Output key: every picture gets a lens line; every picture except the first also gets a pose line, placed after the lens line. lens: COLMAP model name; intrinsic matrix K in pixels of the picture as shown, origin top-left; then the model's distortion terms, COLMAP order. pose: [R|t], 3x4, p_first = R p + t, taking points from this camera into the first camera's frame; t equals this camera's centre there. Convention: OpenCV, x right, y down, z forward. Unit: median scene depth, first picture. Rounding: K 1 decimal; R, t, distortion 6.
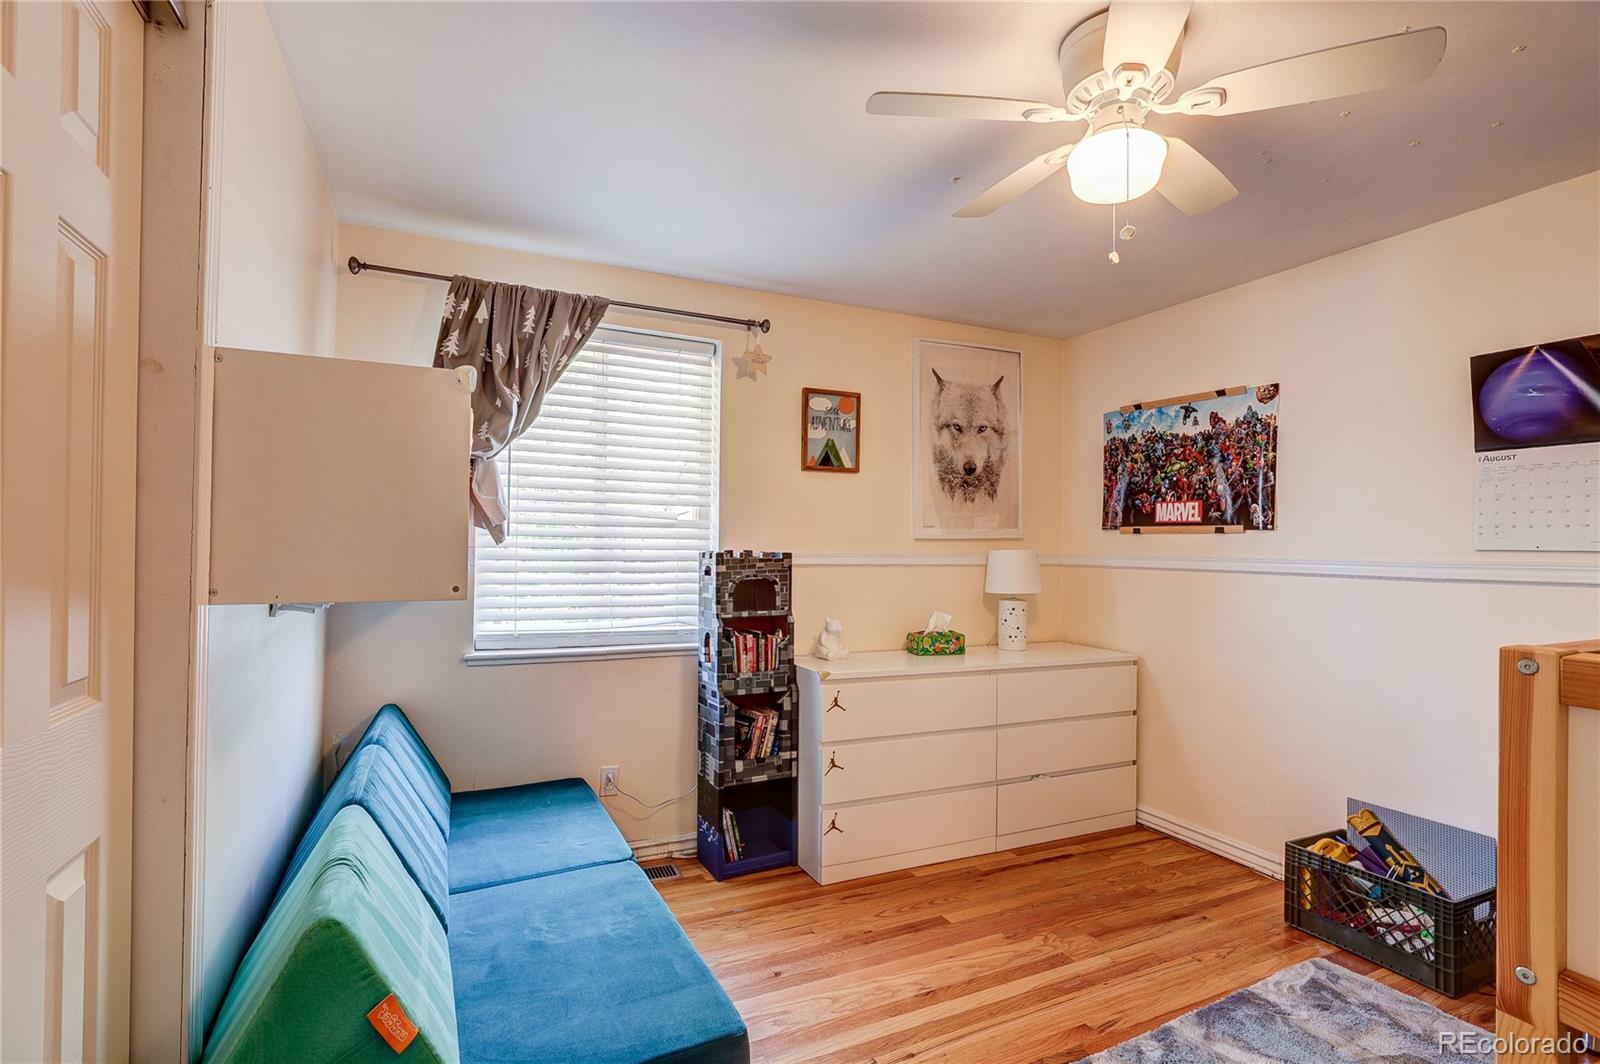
lens RADIAL K [[761.1, 0, 799.3], [0, 761.1, 536.9], [0, 0, 1]] dist [-0.002082, 0.000654]
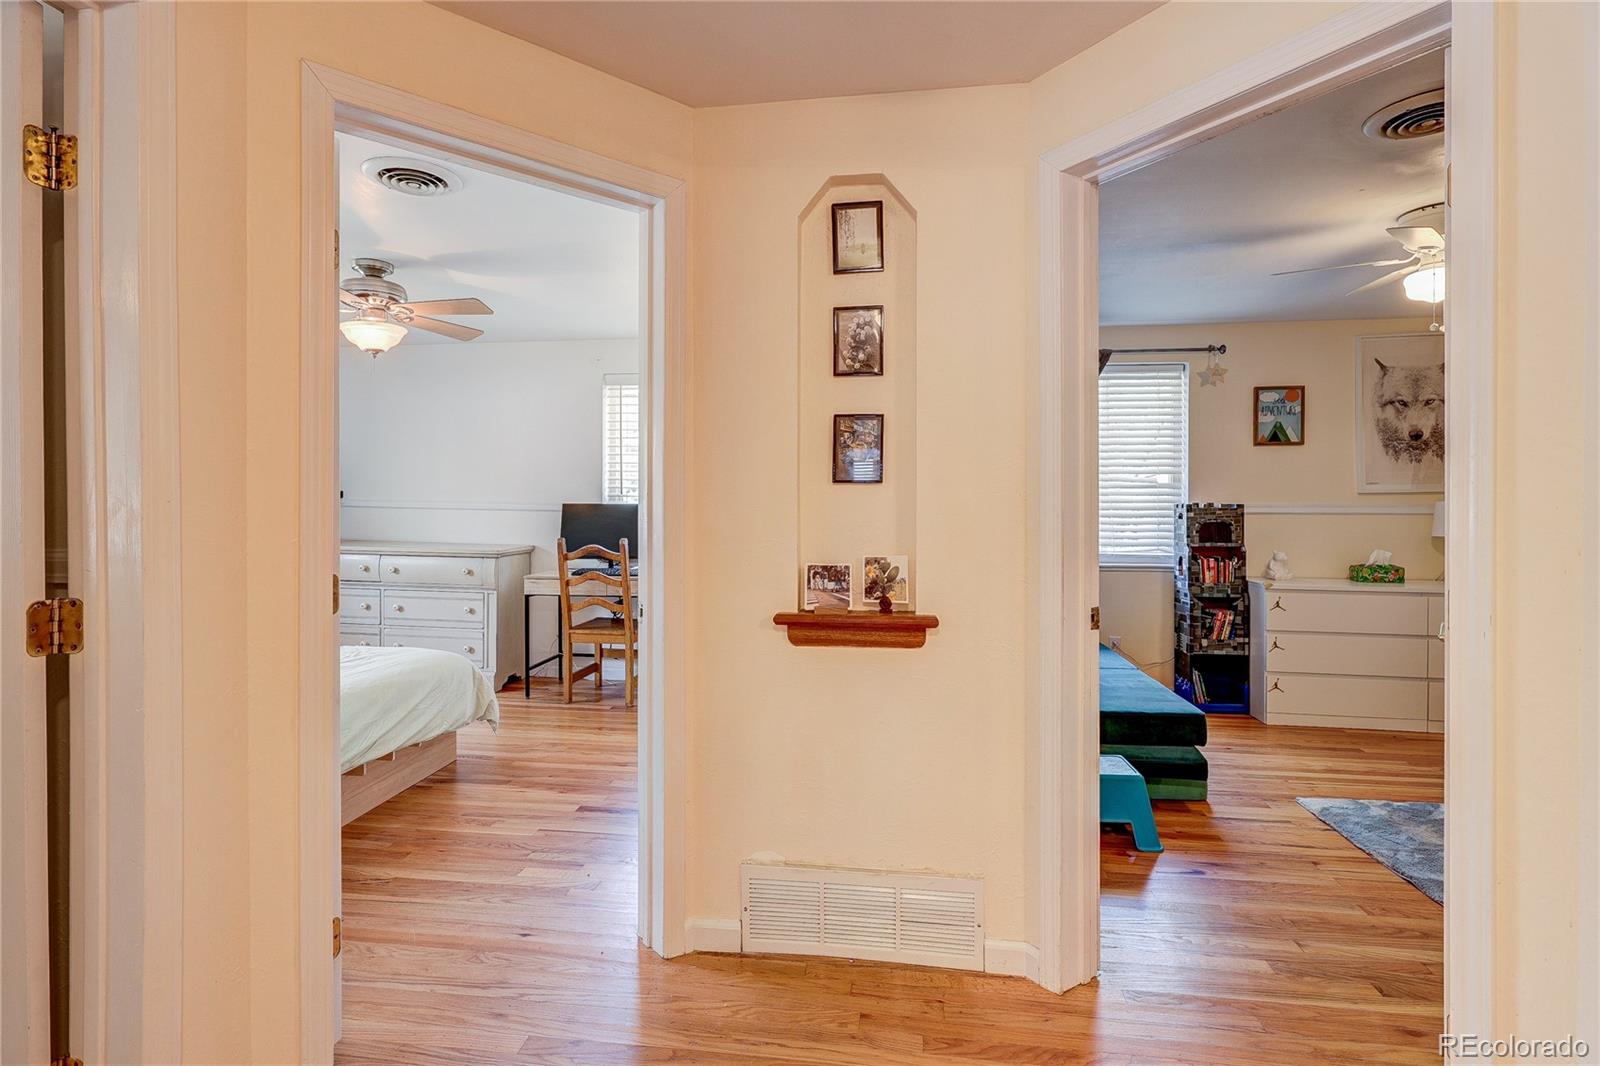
lens RADIAL K [[761.1, 0, 803.4], [0, 761.1, 509.3], [0, 0, 1]] dist [-0.002082, 0.000654]
pose [[0.839117, -0.007682, -0.543896, 0.072494], [0.013297, 0.999891, 0.006391, 0.009921], [0.543788, -0.012595, 0.839128, -0.668184]]
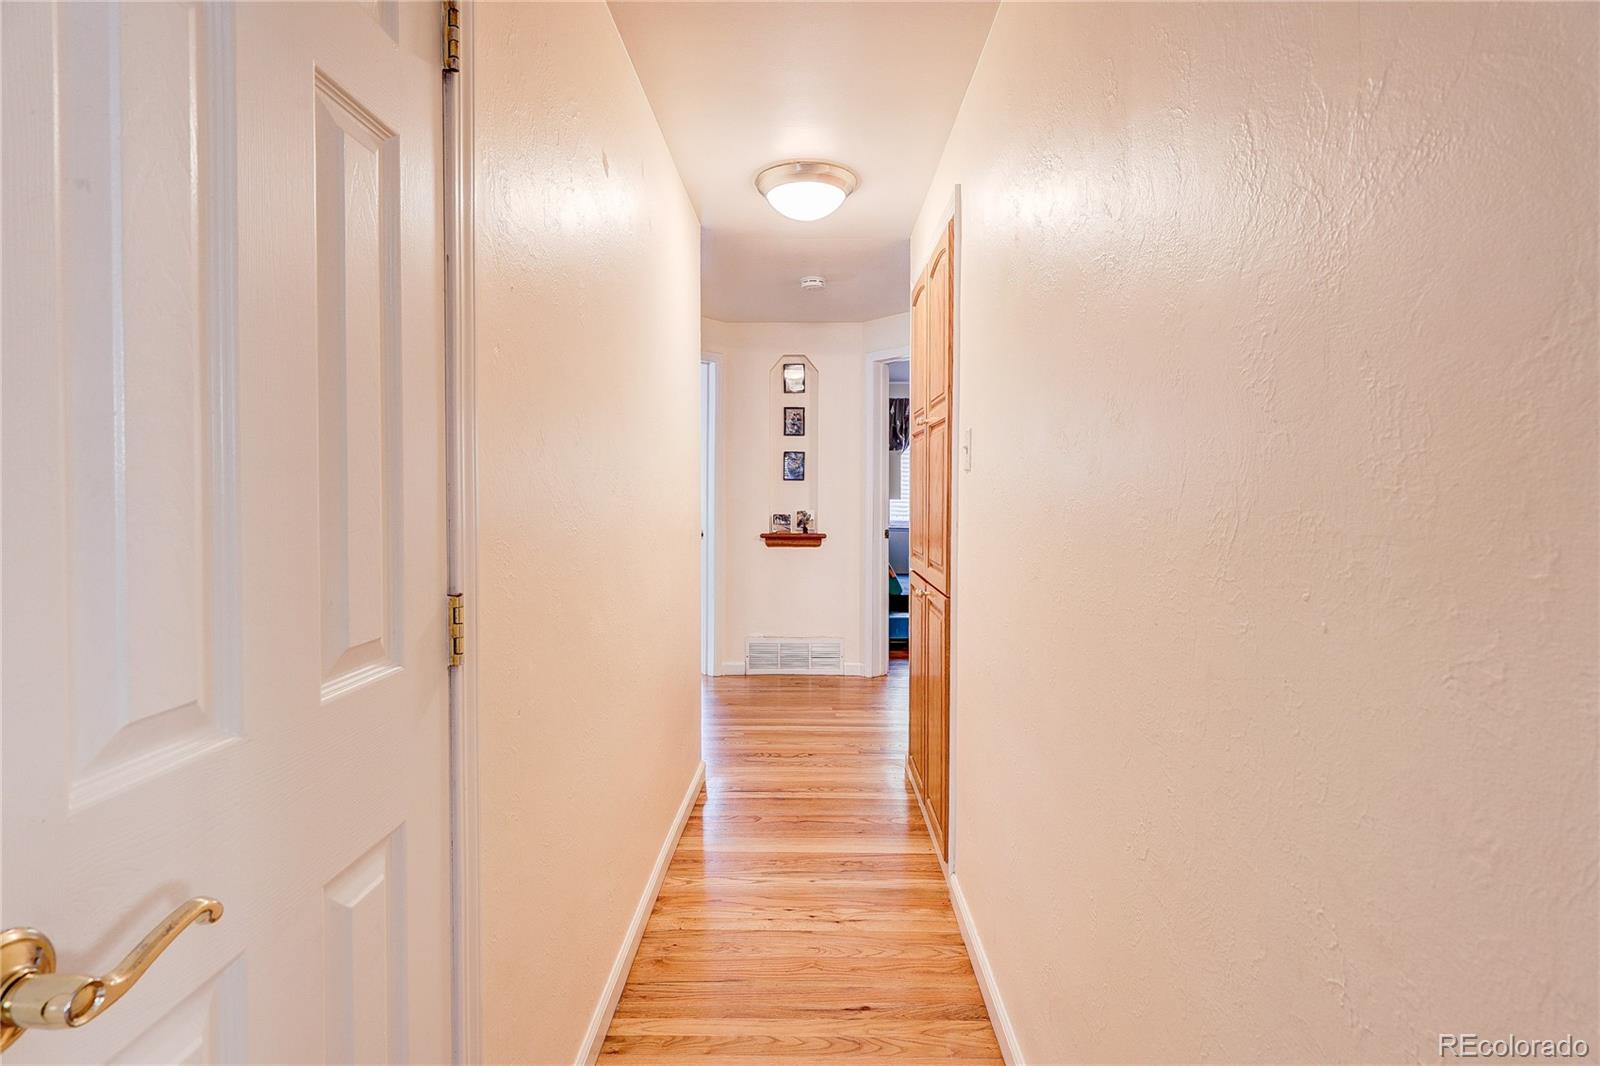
lens RADIAL K [[761.1, 0, 803.8], [0, 761.1, 520.3], [0, 0, 1]] dist [-0.002082, 0.000654]
pose [[0.895408, 0.012660, -0.445066, 1.051484], [0.010612, 0.998705, 0.049758, -0.021368], [0.445119, -0.049277, 0.894114, -2.676430]]
